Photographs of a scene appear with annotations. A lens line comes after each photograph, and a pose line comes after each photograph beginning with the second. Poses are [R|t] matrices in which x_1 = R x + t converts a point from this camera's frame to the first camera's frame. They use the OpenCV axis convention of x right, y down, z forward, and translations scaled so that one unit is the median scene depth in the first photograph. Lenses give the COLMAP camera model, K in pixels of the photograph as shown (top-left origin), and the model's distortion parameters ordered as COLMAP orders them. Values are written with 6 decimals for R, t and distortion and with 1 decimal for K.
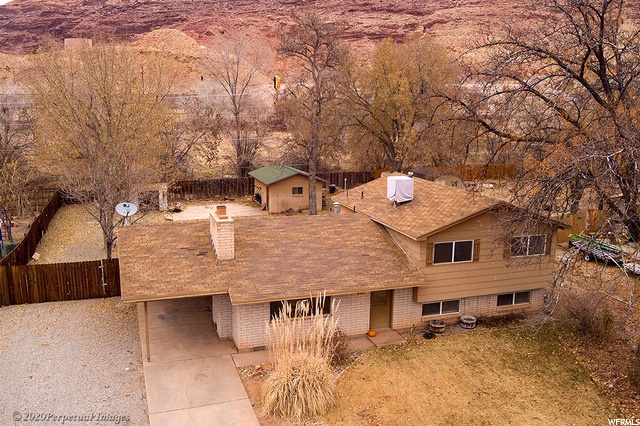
lens RADIAL K [[433.0, 0, 320.0], [0, 433.0, 213.0], [0, 0, 1]] dist [-0.055792, -0.001673]
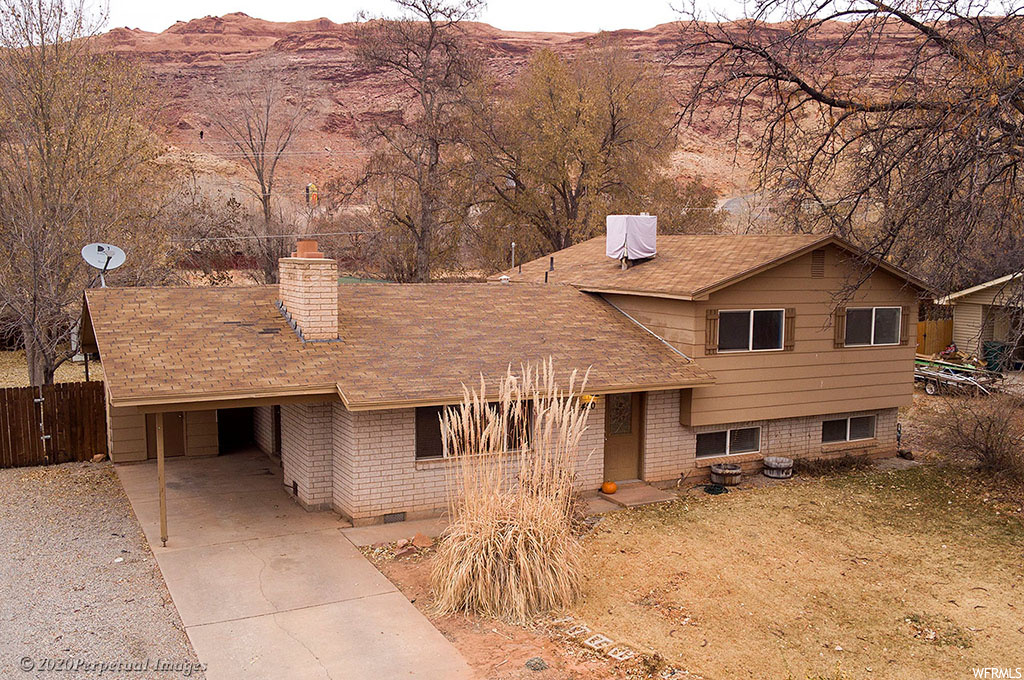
lens RADIAL K [[770.1, 0, 512.0], [0, 770.1, 340.0], [0, 0, 1]] dist [-0.058282, -0.000367]
pose [[0.992719, -0.019125, 0.118922, -0.098723], [0.024492, 0.998739, -0.043834, 0.140935], [-0.117934, 0.046427, 0.991936, 0.101619]]
